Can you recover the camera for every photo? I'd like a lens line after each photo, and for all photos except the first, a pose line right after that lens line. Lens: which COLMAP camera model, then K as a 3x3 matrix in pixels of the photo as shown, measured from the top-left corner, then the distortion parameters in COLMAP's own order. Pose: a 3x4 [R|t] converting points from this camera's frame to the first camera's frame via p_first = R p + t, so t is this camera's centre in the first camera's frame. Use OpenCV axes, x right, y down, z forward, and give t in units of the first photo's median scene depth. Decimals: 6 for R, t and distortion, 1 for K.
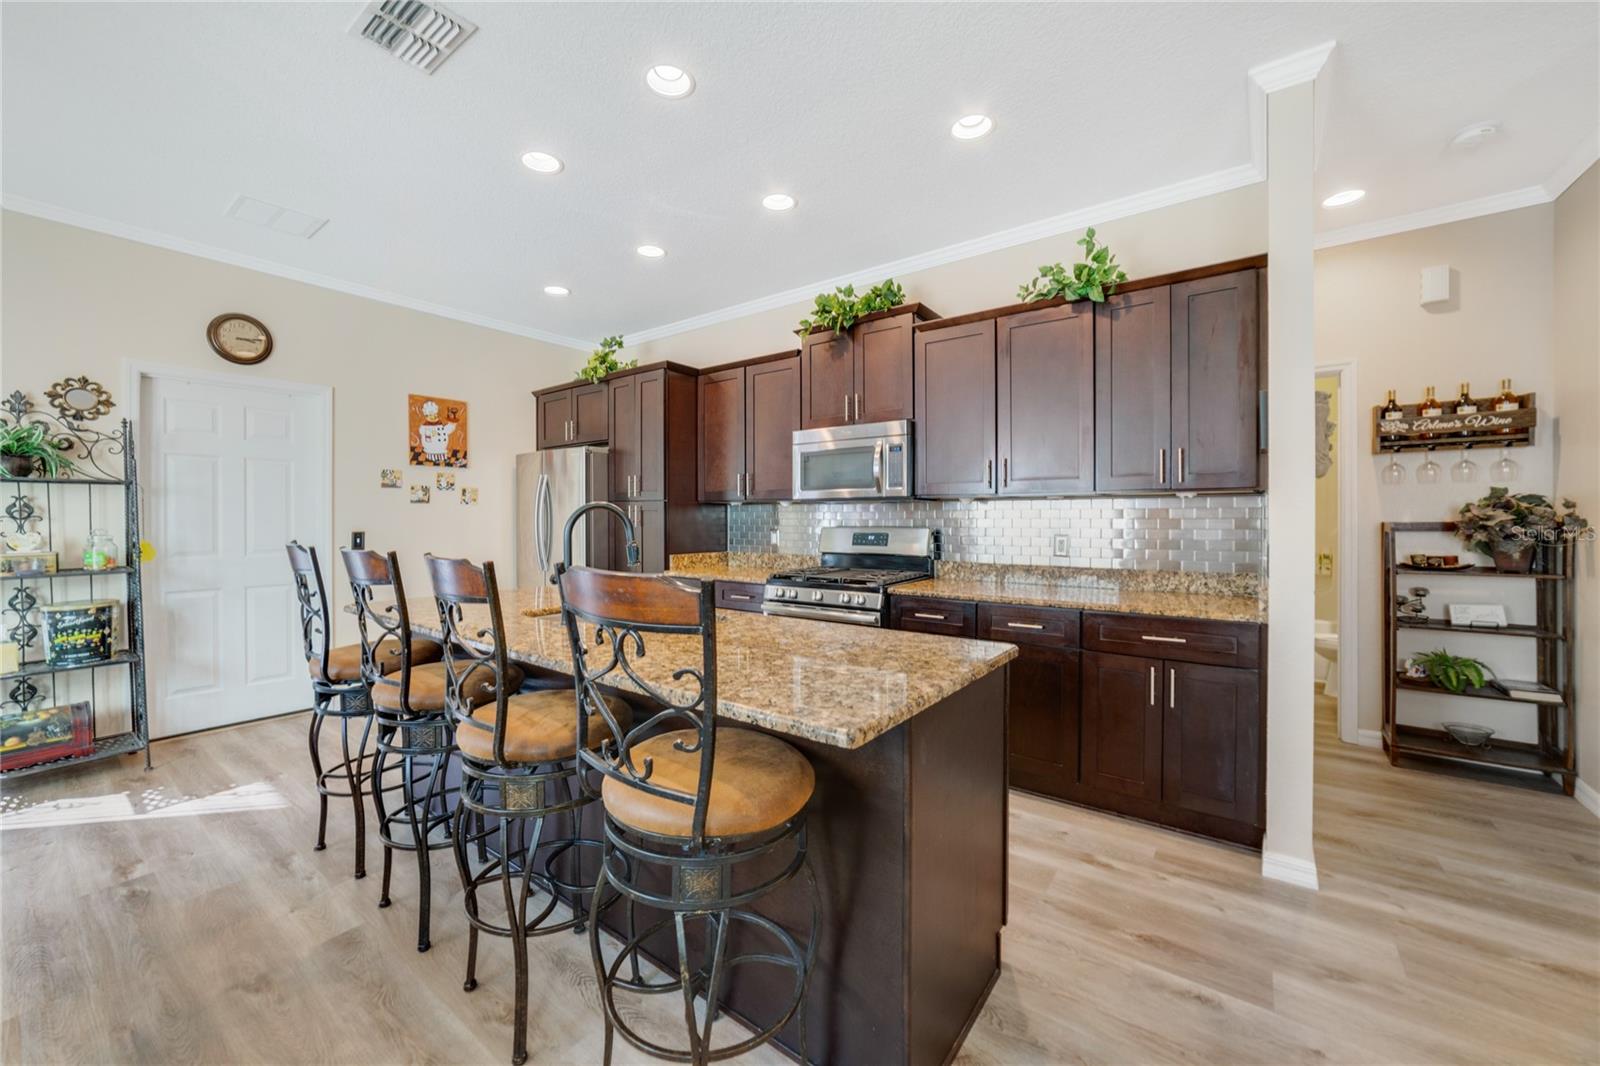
lens RADIAL K [[624.6, 0, 776.8], [0, 624.6, 514.4], [0, 0, 1]] dist [-0.001340, 0.004382]
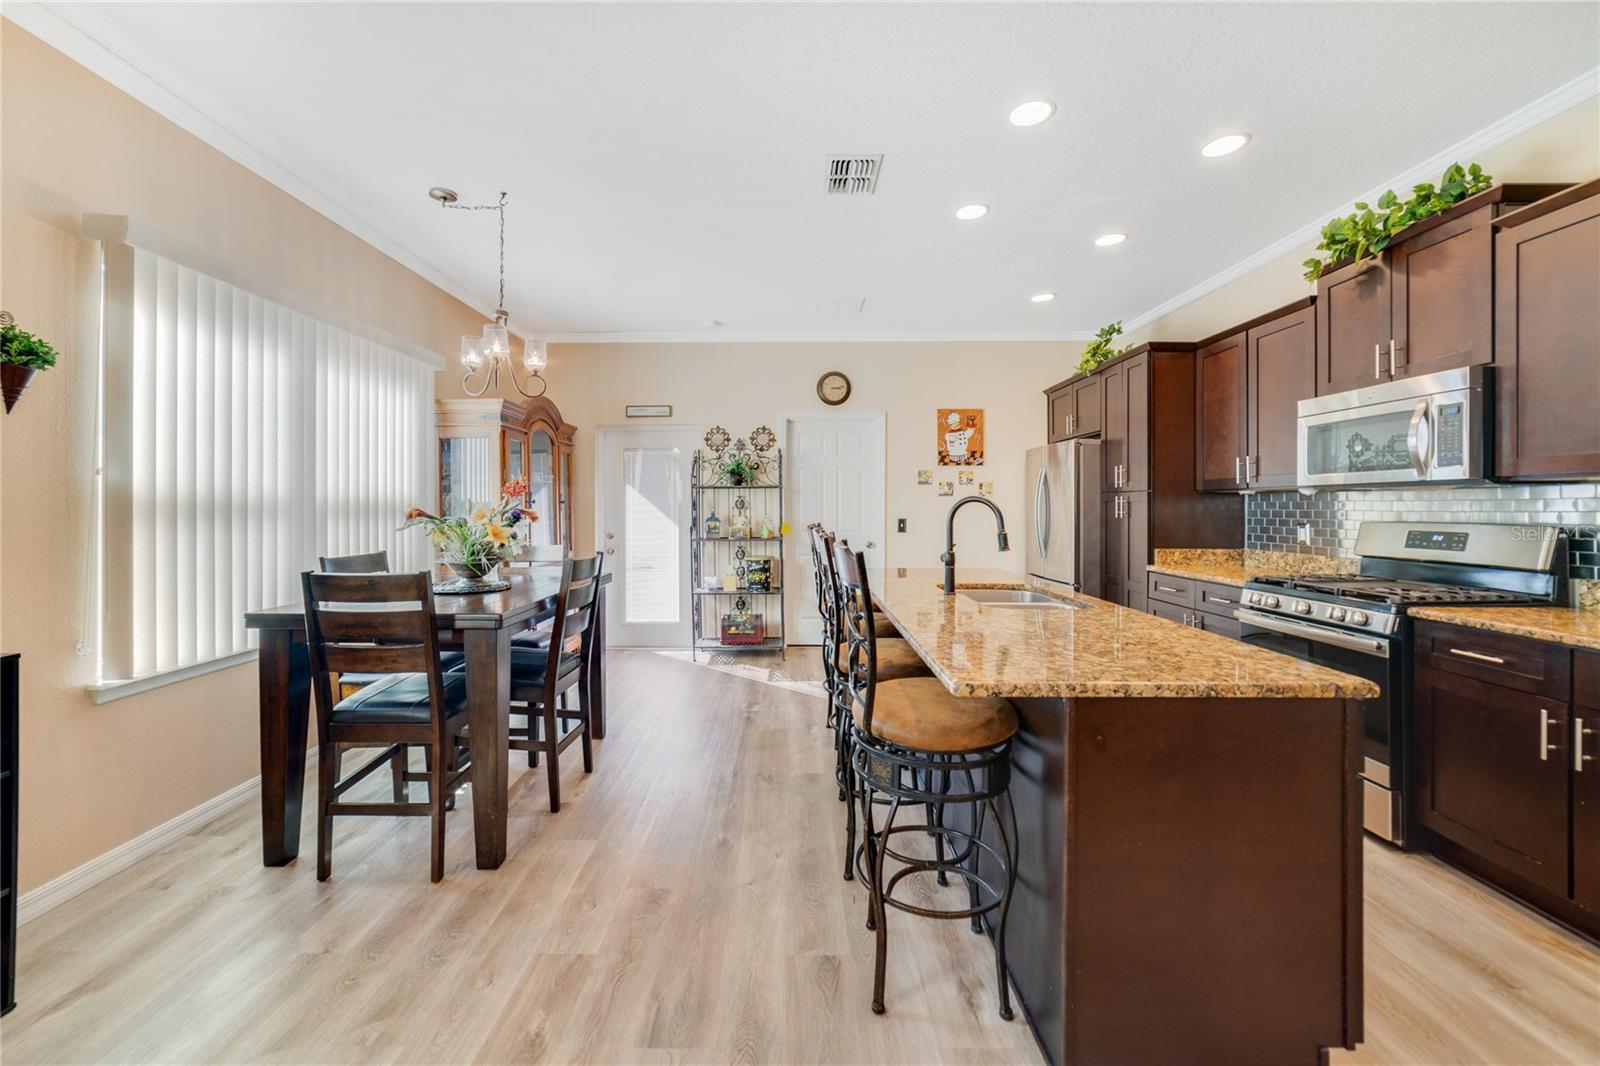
lens RADIAL K [[624.6, 0, 791.3], [0, 624.6, 501.9], [0, 0, 1]] dist [-0.001340, 0.004382]
pose [[0.621836, -0.005416, -0.783129, 0.257976], [0.002351, 0.999984, -0.005049, -0.001616], [0.783144, 0.001298, 0.621839, -0.007709]]
